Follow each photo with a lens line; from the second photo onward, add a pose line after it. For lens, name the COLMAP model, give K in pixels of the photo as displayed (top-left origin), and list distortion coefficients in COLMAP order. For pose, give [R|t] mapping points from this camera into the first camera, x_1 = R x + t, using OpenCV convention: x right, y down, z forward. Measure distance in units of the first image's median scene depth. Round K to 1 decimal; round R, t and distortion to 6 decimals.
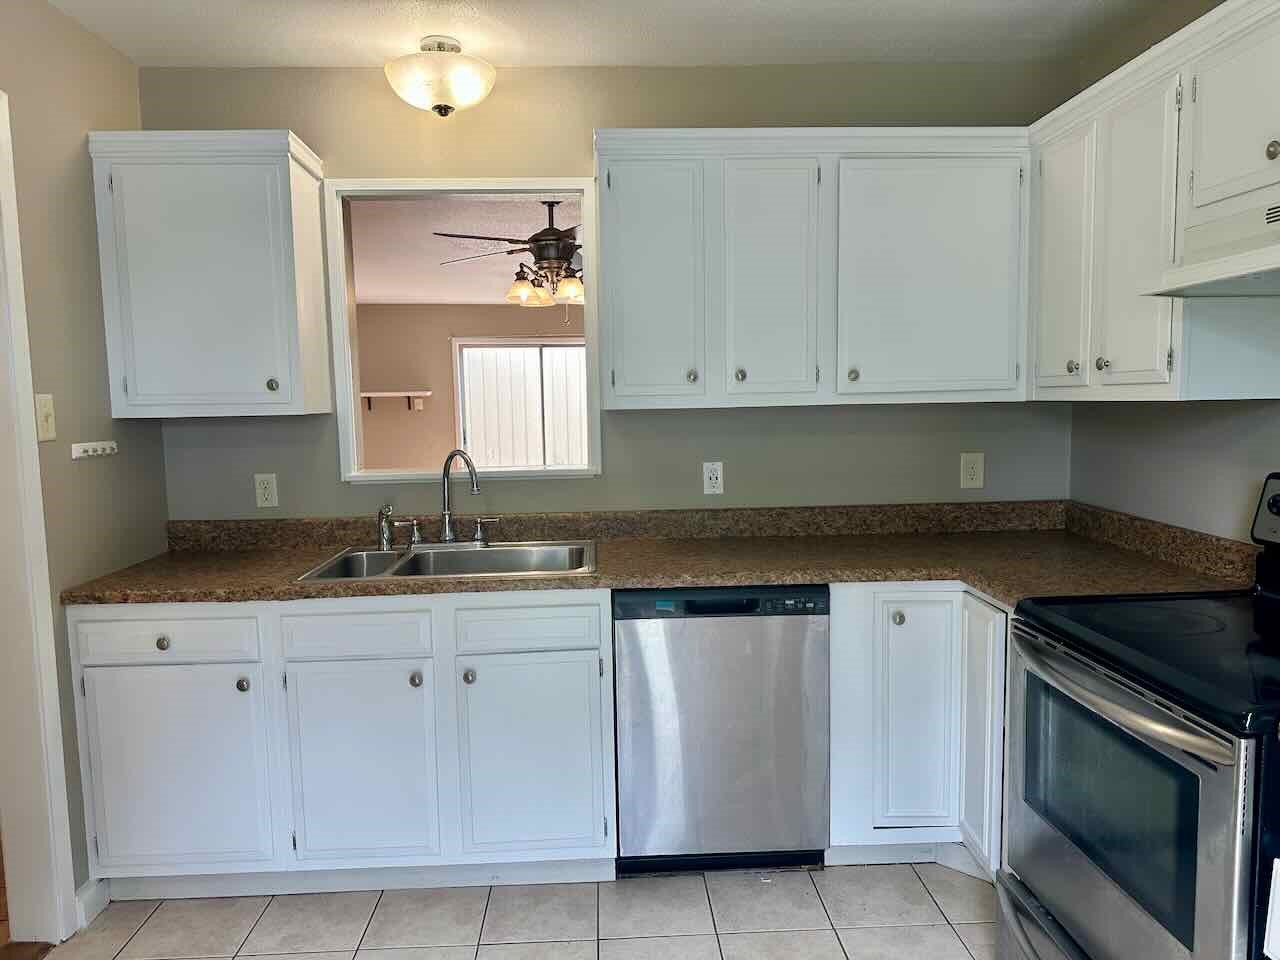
lens RADIAL K [[906.9, 0, 643.3], [0, 906.9, 478.9], [0, 0, 1]] dist [0.035991, -0.035870]
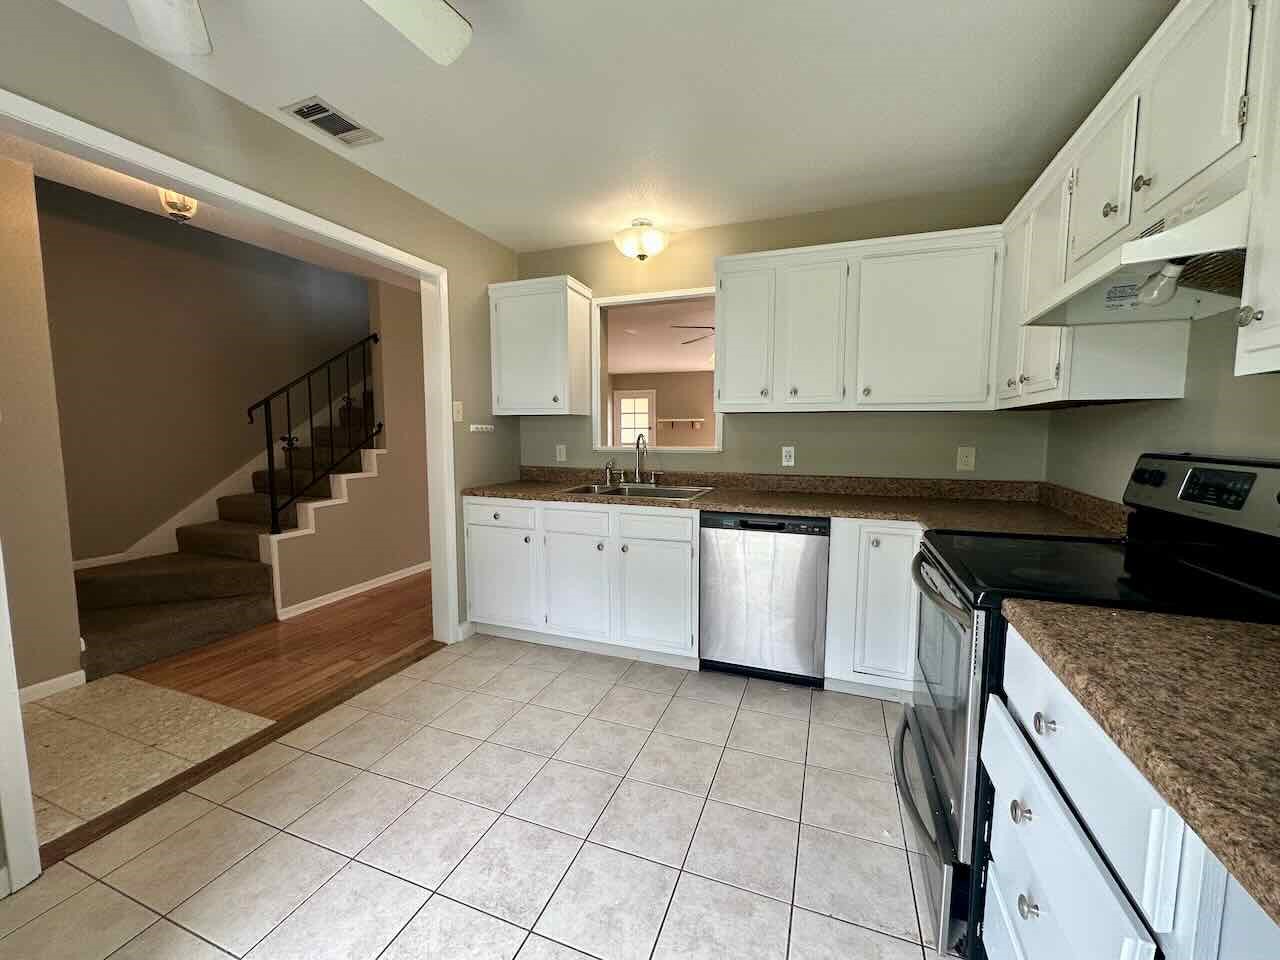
lens RADIAL K [[512.0, 0, 643.0], [0, 512.0, 474.1], [0, 0, 1]] dist [-0.000381, -0.000431]
pose [[0.918930, 0.053100, -0.390829, 0.237606], [-0.053356, 0.998523, 0.010212, 0.042861], [0.390794, 0.011469, 0.920407, 0.015109]]
